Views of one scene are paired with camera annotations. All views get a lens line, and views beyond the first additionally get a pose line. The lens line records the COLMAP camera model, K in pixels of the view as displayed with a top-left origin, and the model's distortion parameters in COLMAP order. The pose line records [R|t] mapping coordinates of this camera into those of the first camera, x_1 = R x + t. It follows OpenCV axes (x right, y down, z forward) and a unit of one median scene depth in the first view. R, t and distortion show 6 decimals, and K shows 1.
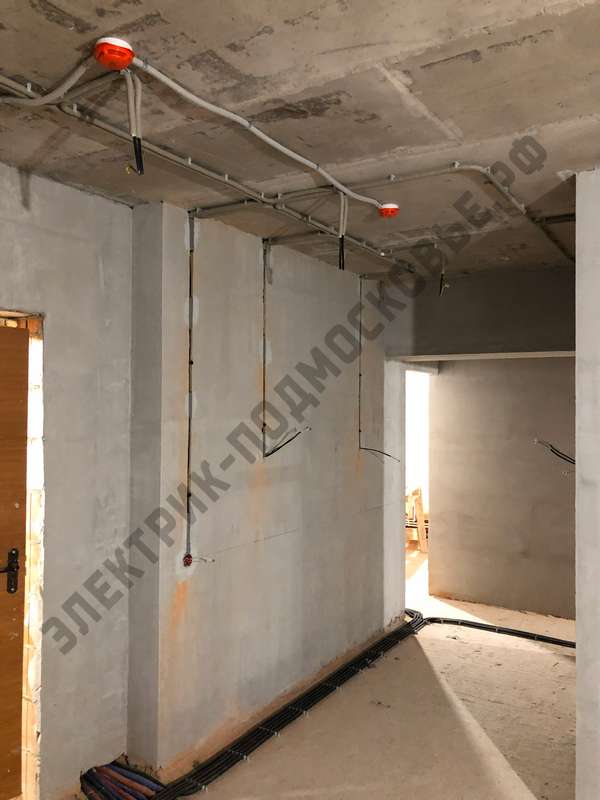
lens RADIAL K [[659.8, 0, 300.0], [0, 659.8, 400.0], [0, 0, 1]] dist [0.050402, -0.038219]
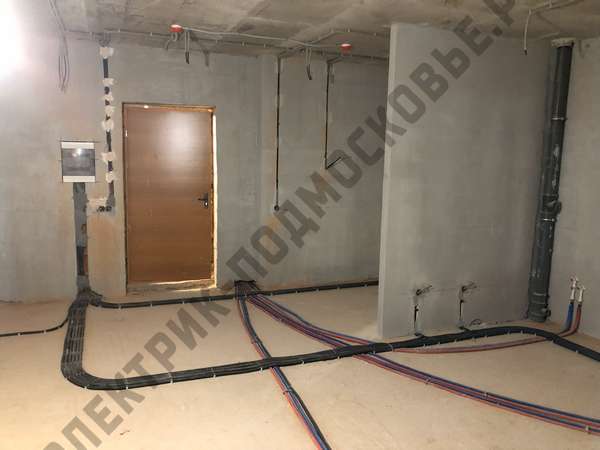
lens RADIAL K [[494.9, 0, 300.0], [0, 494.9, 225.0], [0, 0, 1]] dist [0.050402, -0.038219]
pose [[0.808682, 0.096866, -0.580216, 0.937395], [-0.011507, 0.988765, 0.149035, 0.034198], [0.588134, -0.113845, 0.800711, -0.385164]]
